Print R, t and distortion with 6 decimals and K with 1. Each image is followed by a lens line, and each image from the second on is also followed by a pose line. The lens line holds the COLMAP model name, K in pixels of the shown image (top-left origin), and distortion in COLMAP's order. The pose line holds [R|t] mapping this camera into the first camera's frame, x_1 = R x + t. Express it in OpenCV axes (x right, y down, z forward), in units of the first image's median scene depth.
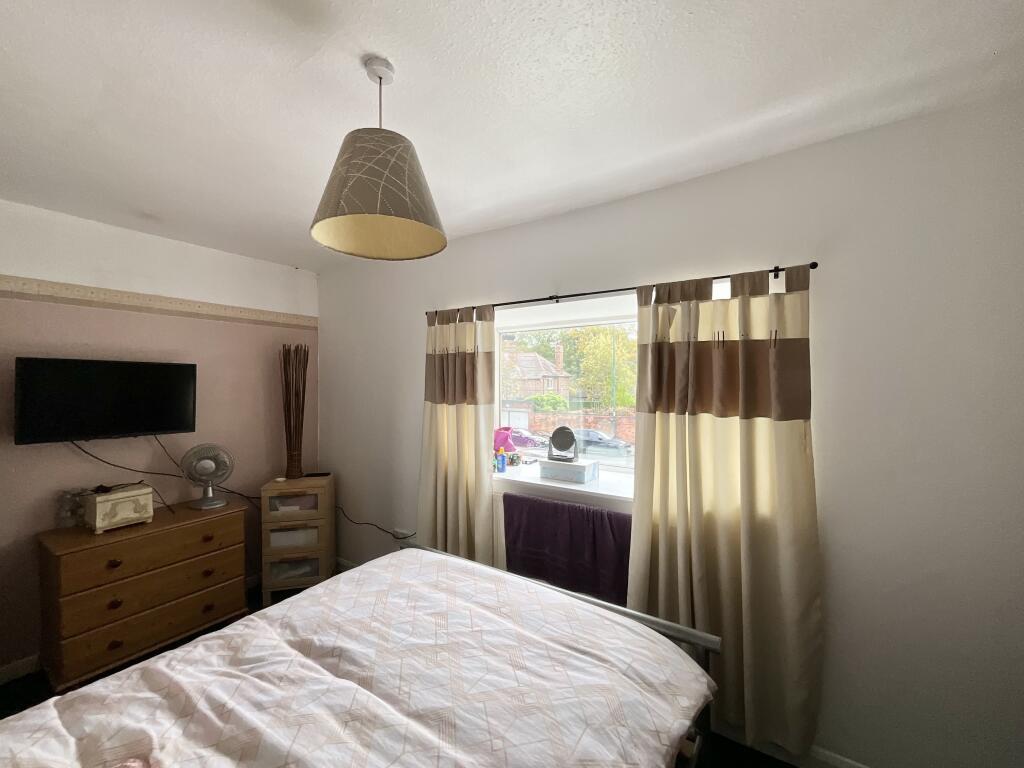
lens RADIAL K [[410.0, 0, 511.9], [0, 410.0, 386.0], [0, 0, 1]] dist [-0.000706, -0.000159]
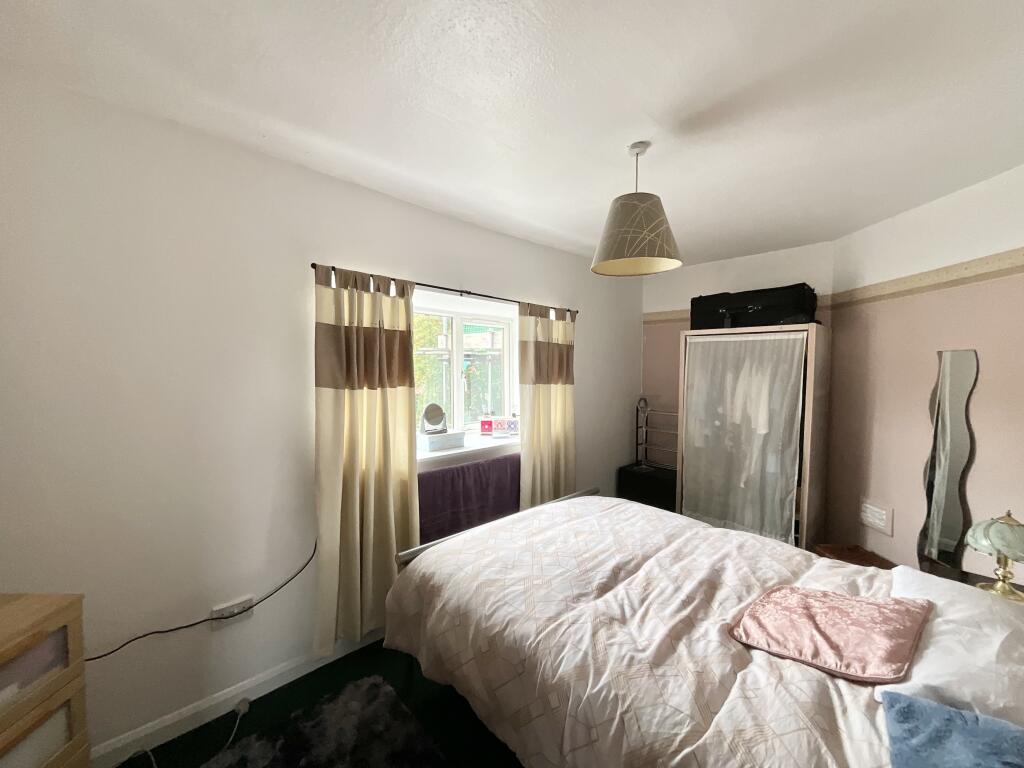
lens RADIAL K [[410.0, 0, 511.9], [0, 410.0, 386.0], [0, 0, 1]] dist [-0.000706, -0.000159]
pose [[0.204542, -0.046593, 0.977748, -1.384387], [-0.006573, 0.998779, 0.048970, -0.007675], [-0.978836, -0.016443, 0.203986, 0.837794]]
